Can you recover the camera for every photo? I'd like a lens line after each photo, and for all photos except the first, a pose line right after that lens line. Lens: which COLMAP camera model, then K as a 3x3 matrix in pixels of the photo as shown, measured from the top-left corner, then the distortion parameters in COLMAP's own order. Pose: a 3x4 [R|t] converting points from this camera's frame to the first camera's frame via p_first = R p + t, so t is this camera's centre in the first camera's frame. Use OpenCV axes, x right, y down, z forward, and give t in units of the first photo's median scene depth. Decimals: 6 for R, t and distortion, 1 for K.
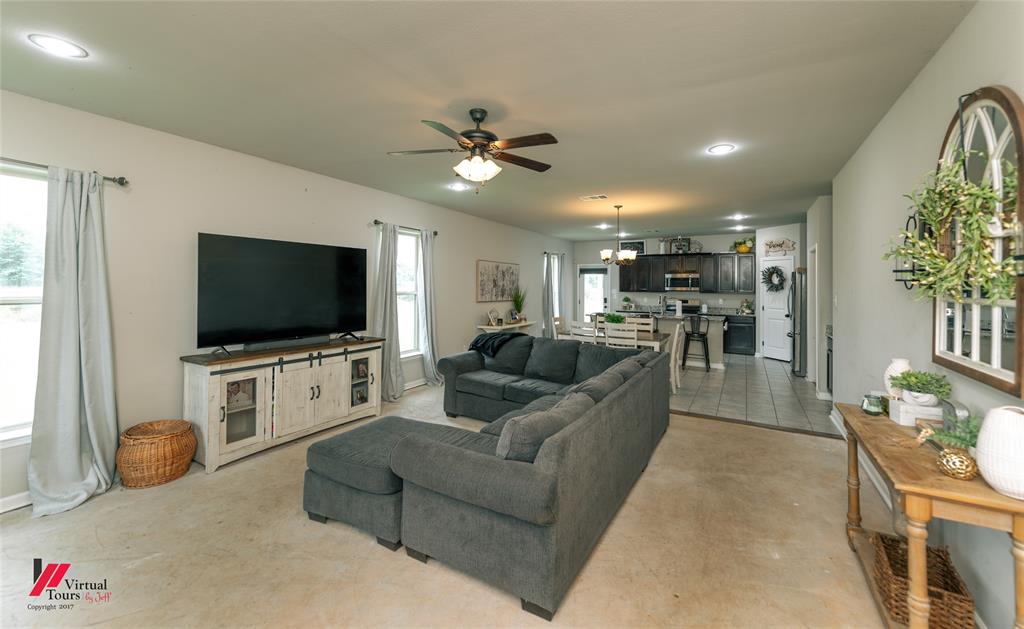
lens RADIAL K [[415.9, 0, 495.0], [0, 415.9, 286.2], [0, 0, 1]] dist [0.006300, -0.002300]
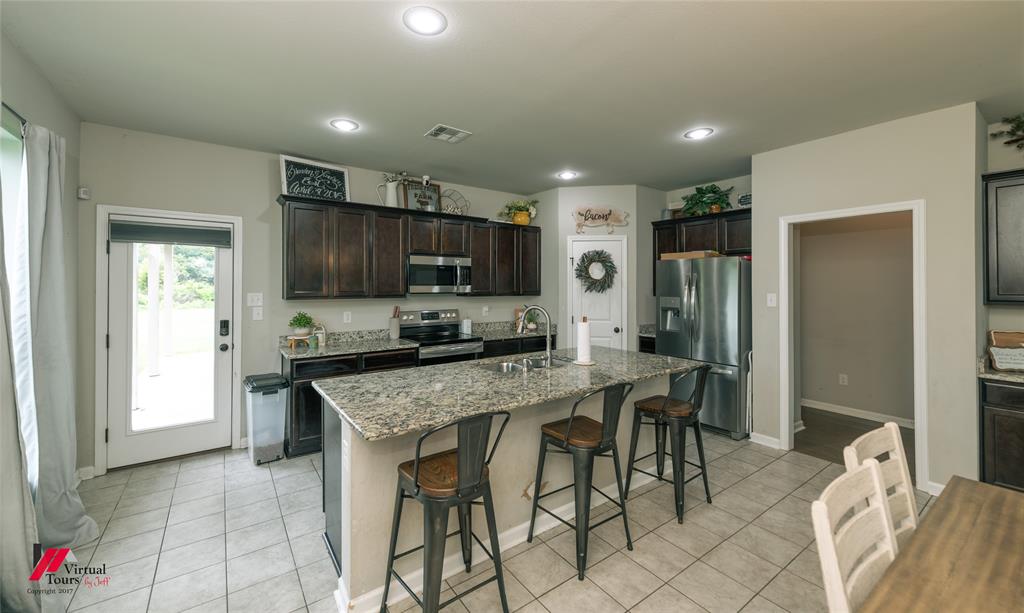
lens RADIAL K [[408.0, 0, 516.5], [0, 408.0, 272.8], [0, 0, 1]] dist [0.006210, -0.000297]
pose [[0.380027, 0.022290, 0.924707, 0.068885], [0.003198, 0.999672, -0.025411, 0.000214], [-0.924970, 0.012614, 0.379831, 0.823293]]
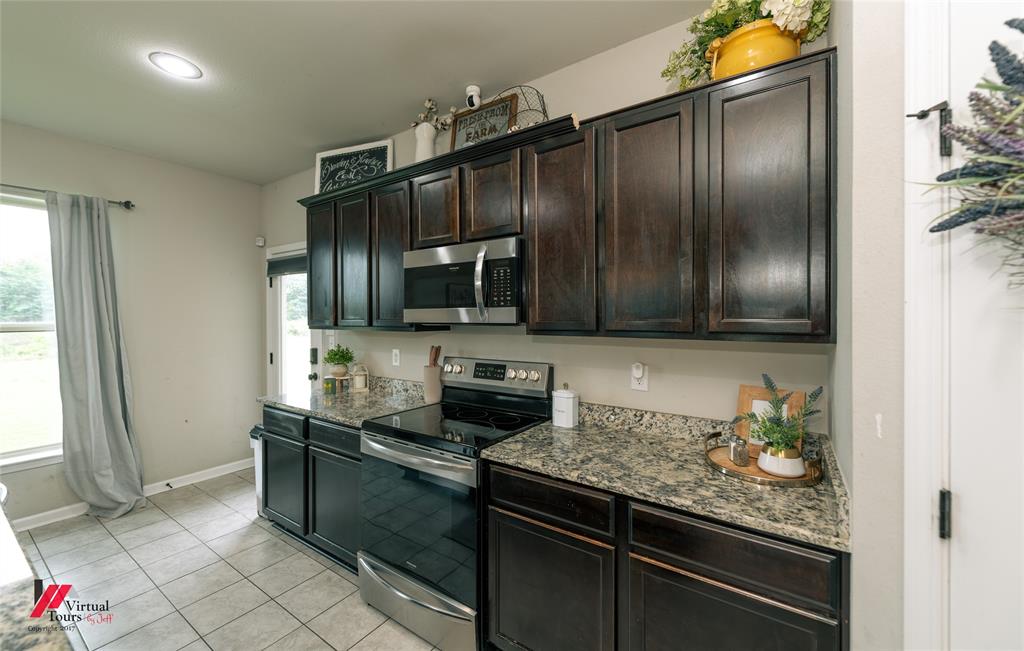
lens RADIAL K [[403.0, 0, 505.0], [0, 403.0, 317.6], [0, 0, 1]] dist [0.013112, -0.001308]
pose [[0.997374, -0.005568, -0.072203, 0.534924], [0.005292, 0.999978, -0.004010, 0.009066], [0.072223, 0.003617, 0.997382, 0.872501]]
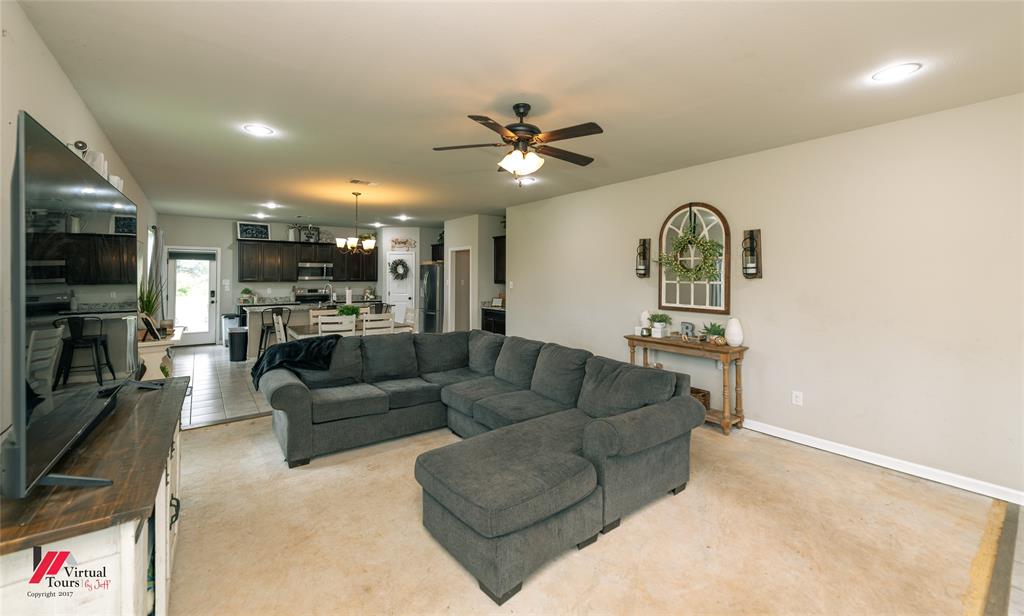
lens RADIAL K [[415.9, 0, 525.1], [0, 415.9, 262.7], [0, 0, 1]] dist [0.006300, -0.002300]
pose [[0.351344, 0.023706, 0.935946, -0.333190], [0.000531, 0.999674, -0.025519, -0.005093], [-0.936246, 0.009463, 0.351217, 0.203033]]
